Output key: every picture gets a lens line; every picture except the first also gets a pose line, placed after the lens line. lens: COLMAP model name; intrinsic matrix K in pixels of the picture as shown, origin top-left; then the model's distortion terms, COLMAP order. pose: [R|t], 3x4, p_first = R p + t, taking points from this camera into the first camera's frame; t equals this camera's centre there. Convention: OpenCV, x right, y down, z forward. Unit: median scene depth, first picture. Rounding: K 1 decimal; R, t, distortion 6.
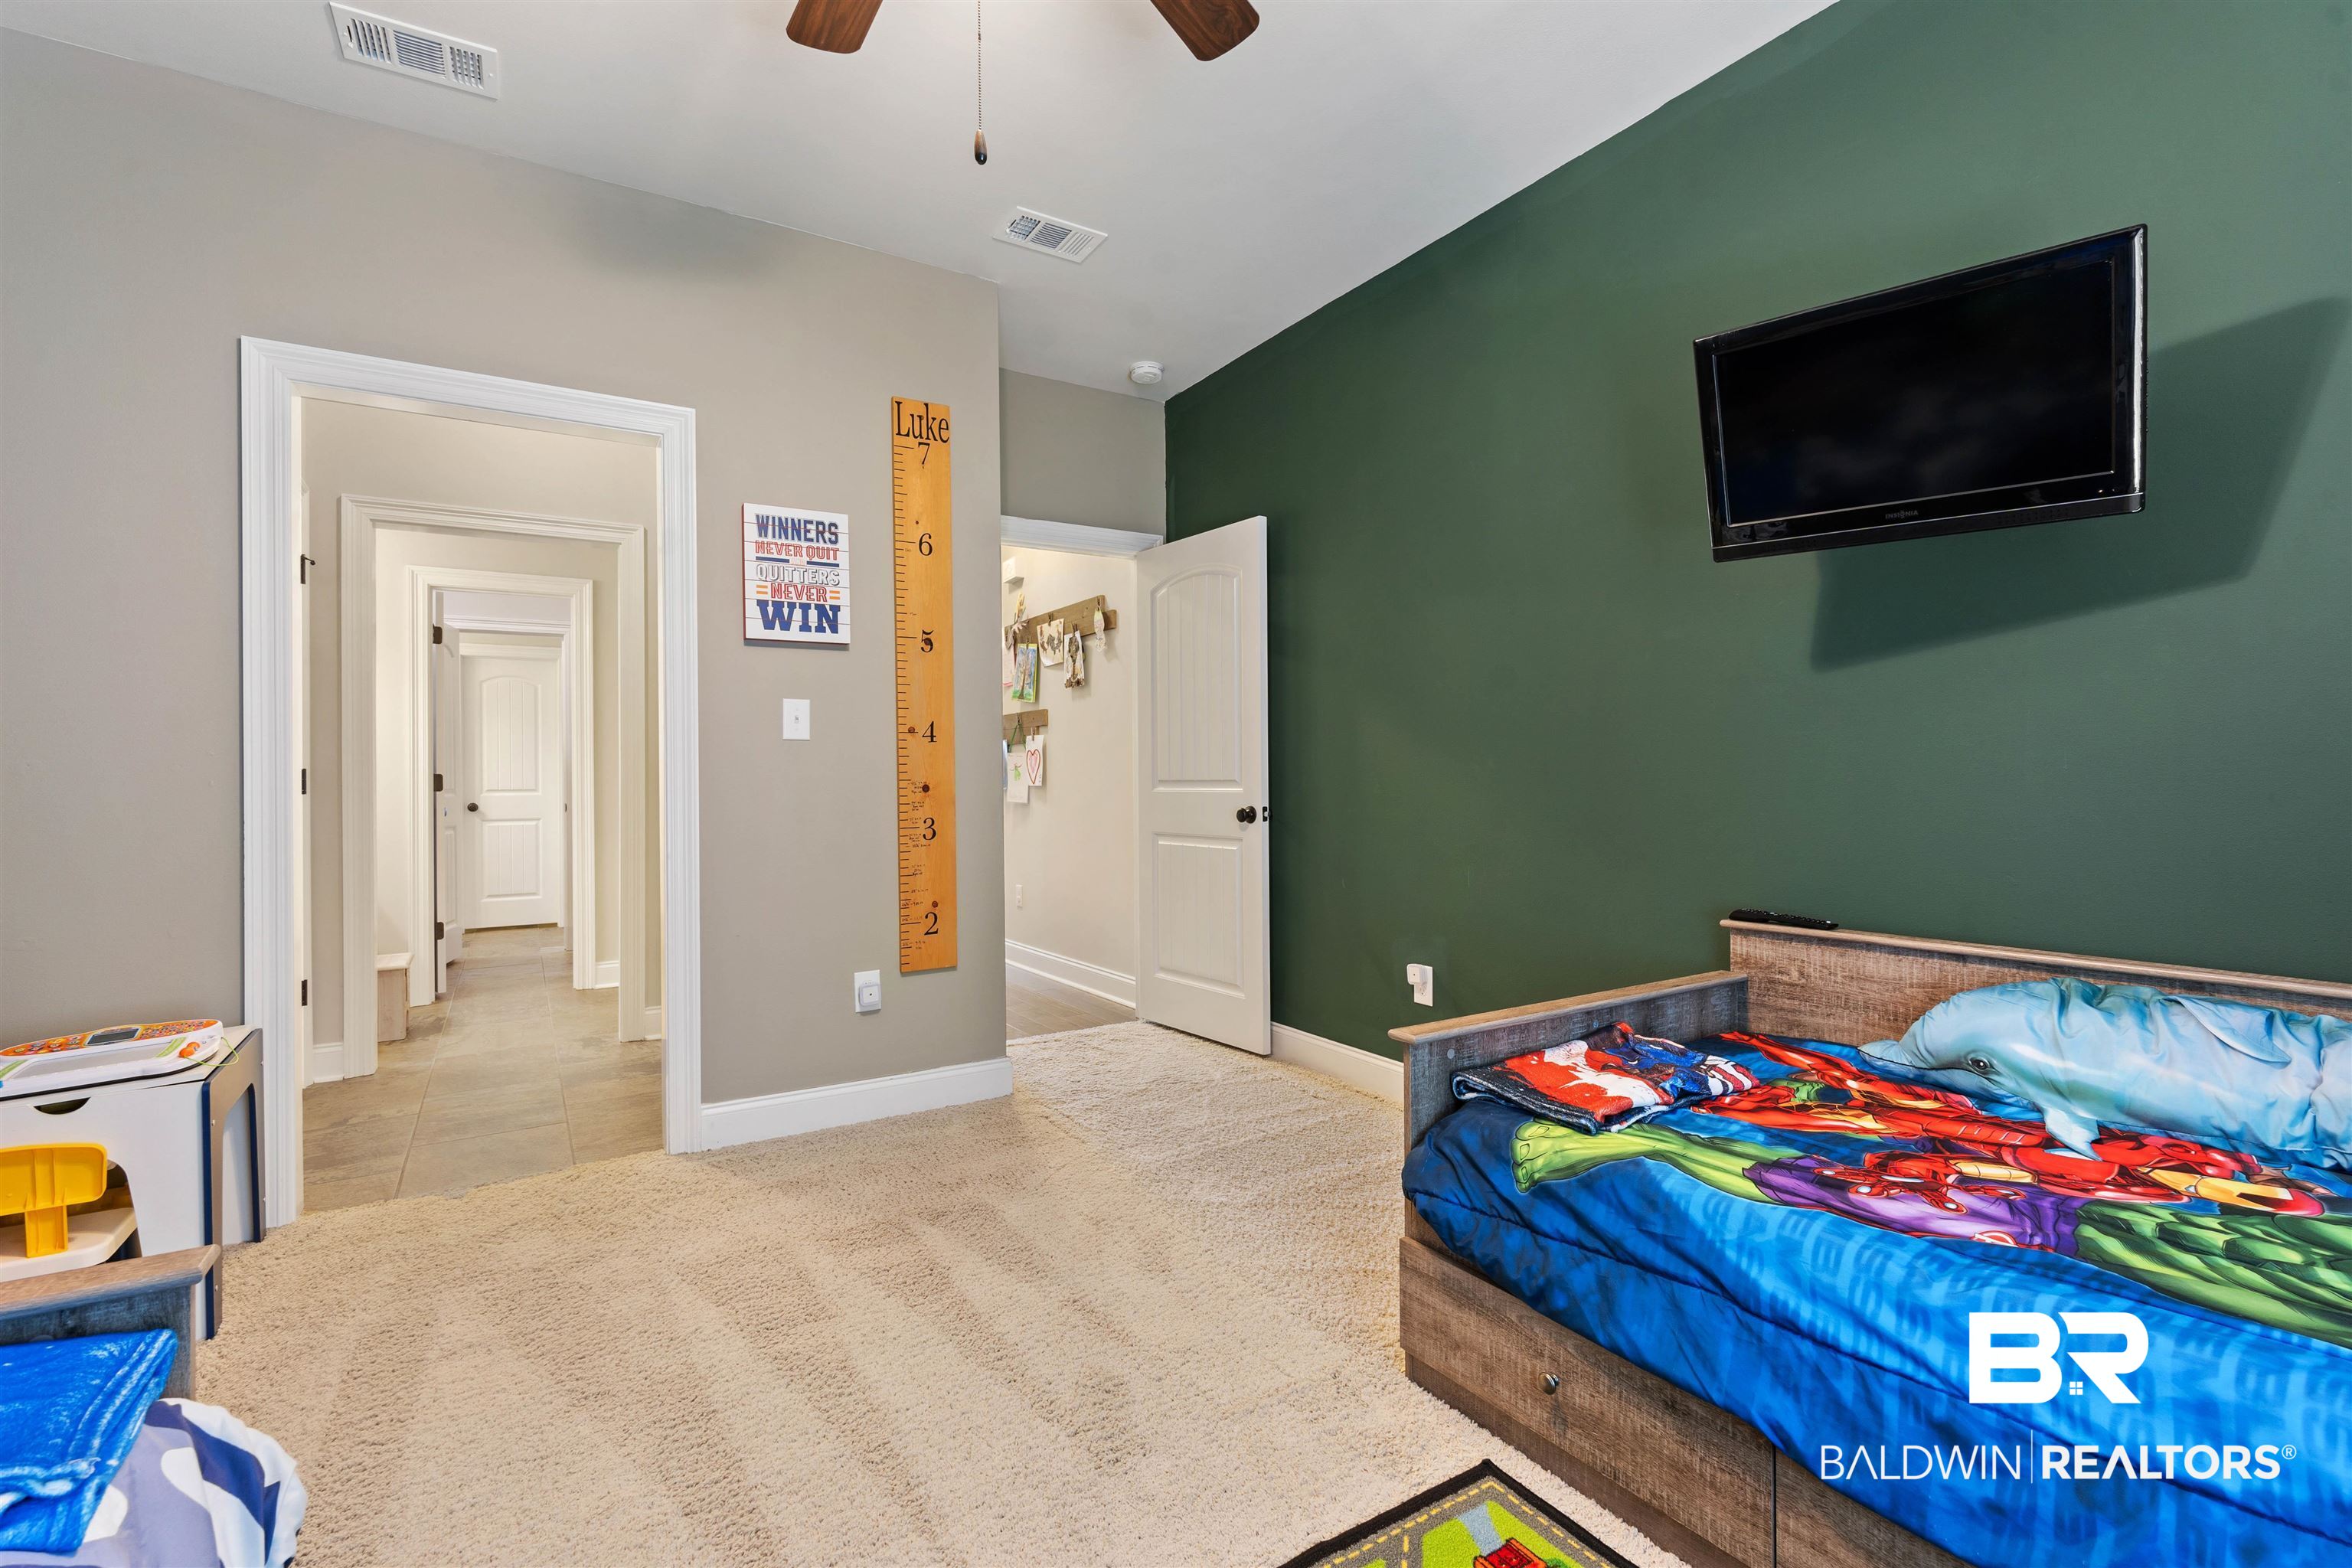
lens RADIAL K [[1032.5, 0, 1173.4], [0, 1032.5, 788.1], [0, 0, 1]] dist [-0.002368, 0.000193]
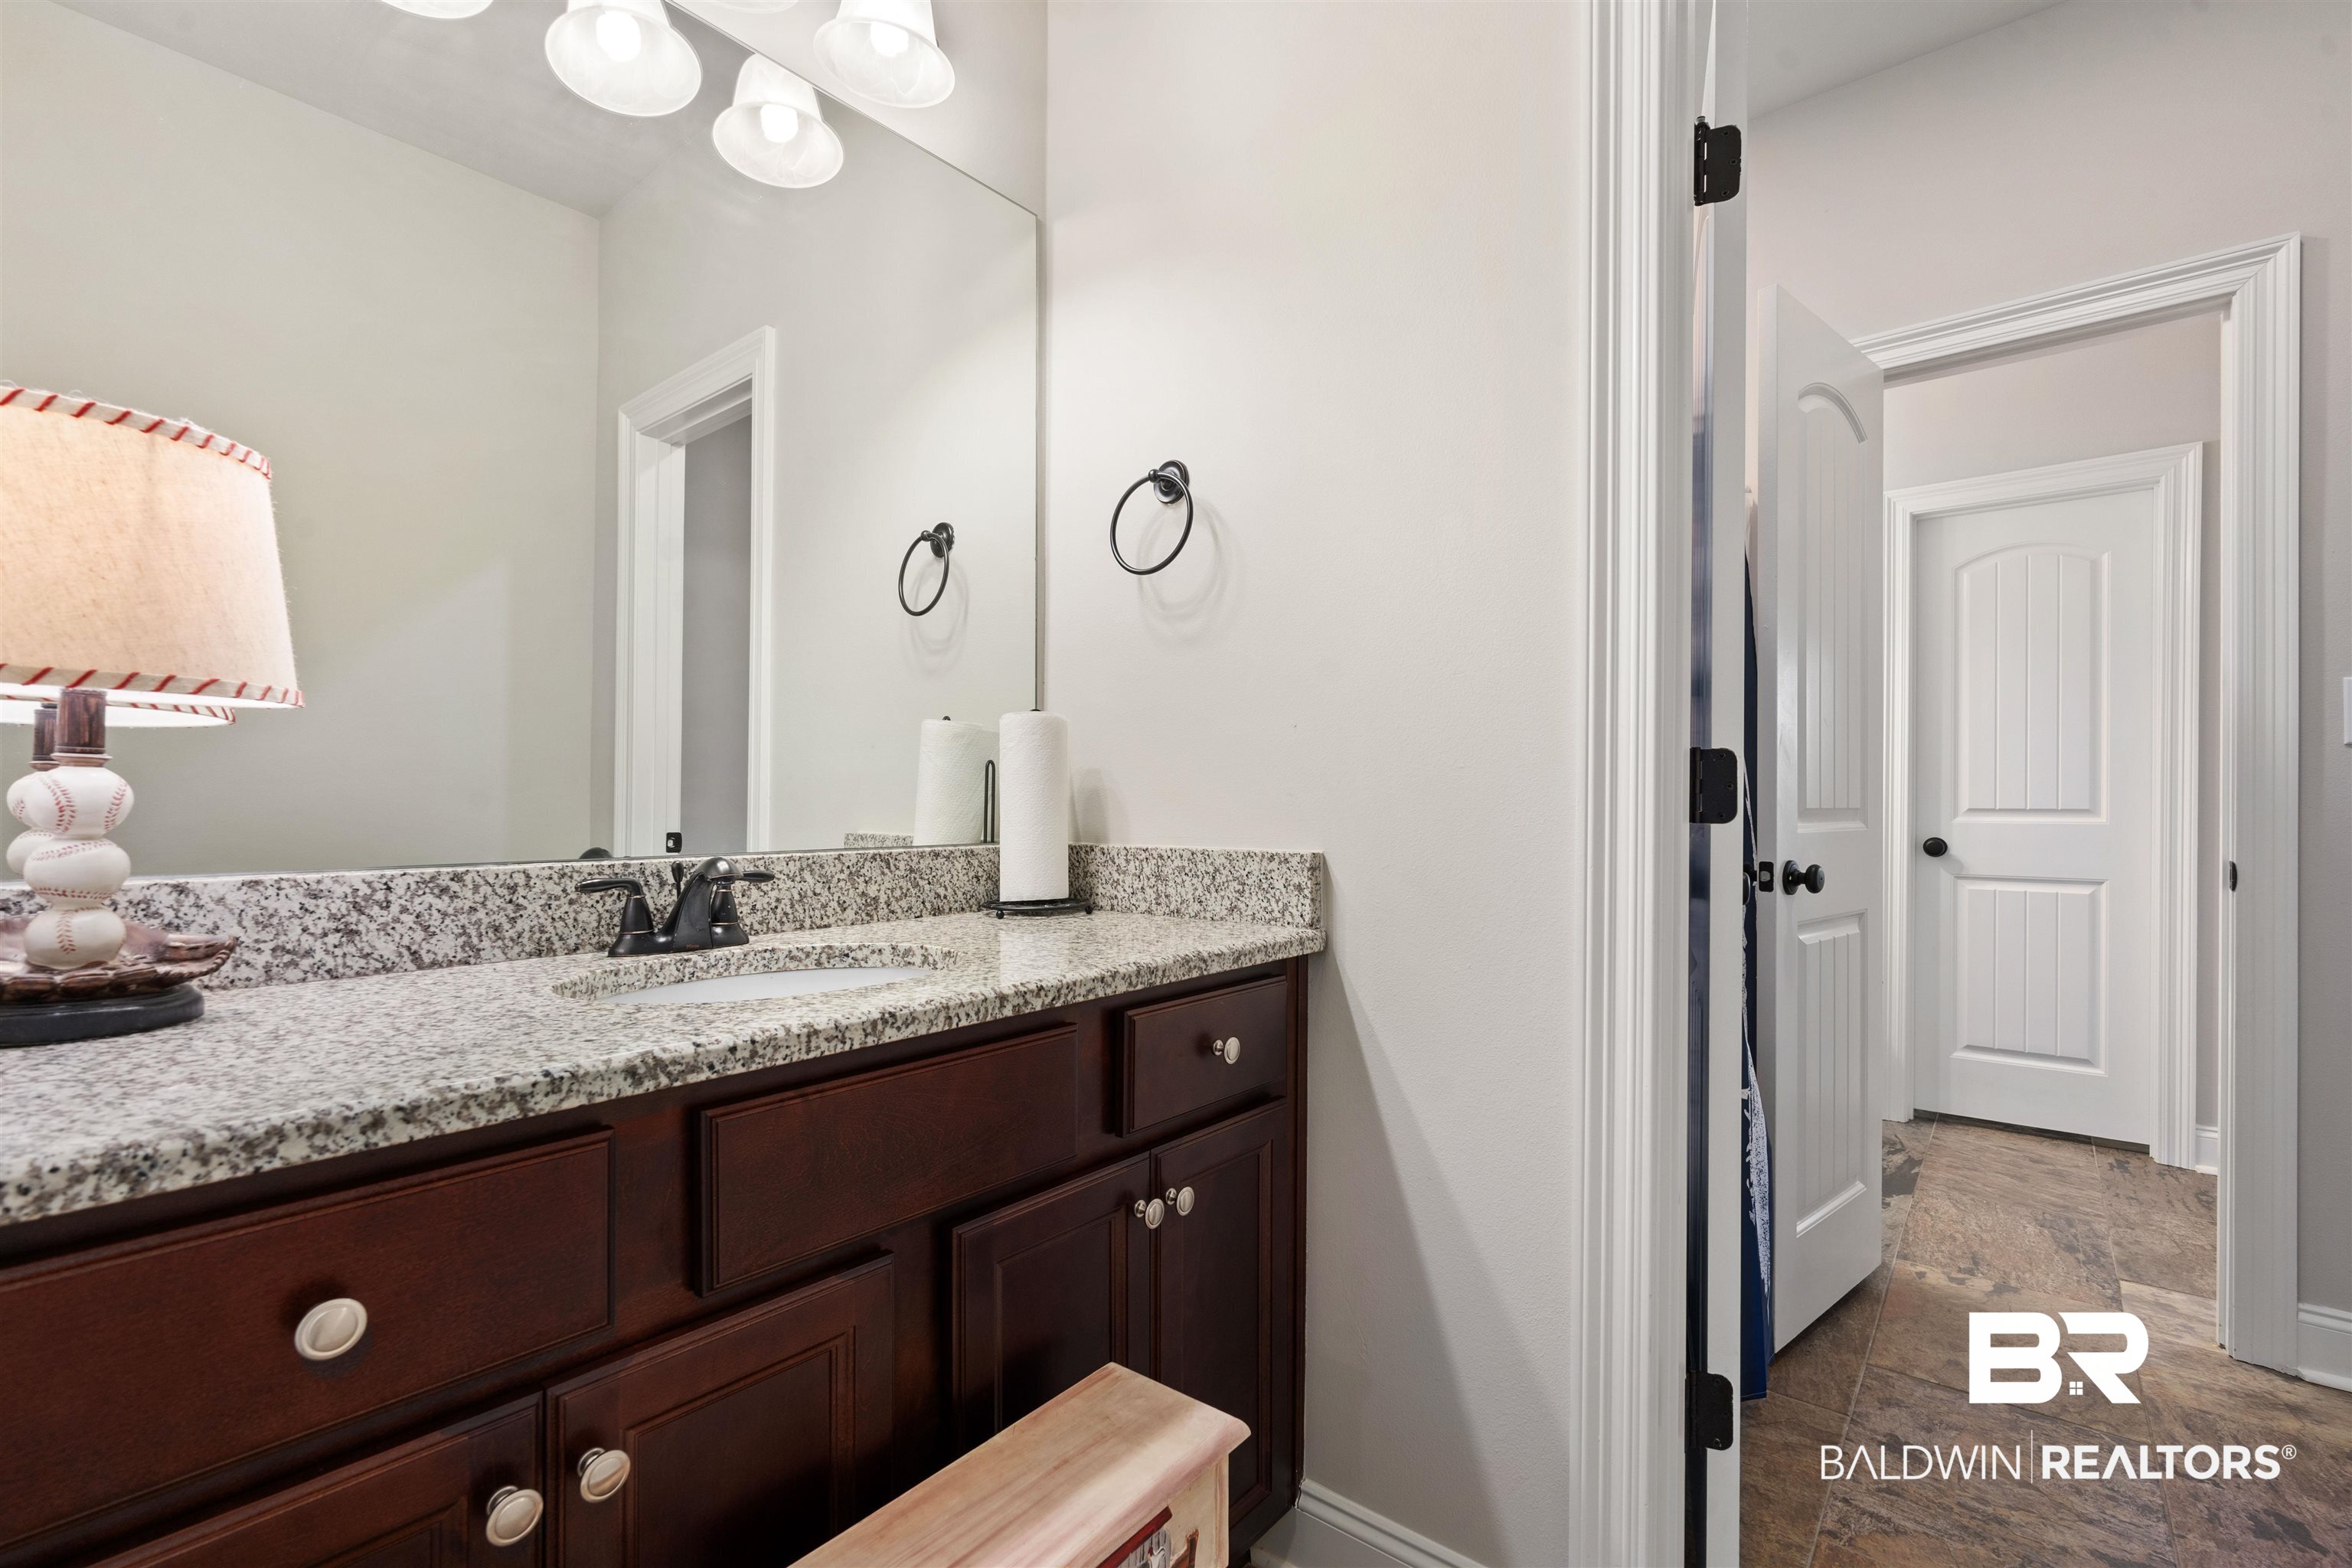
lens RADIAL K [[1032.5, 0, 1178.8], [0, 1032.5, 804.7], [0, 0, 1]] dist [-0.002368, 0.000193]
pose [[0.312354, 0.011286, -0.949899, -0.348684], [-0.007537, 0.999927, 0.009401, -0.002134], [0.949936, 0.004223, 0.312416, 0.536520]]
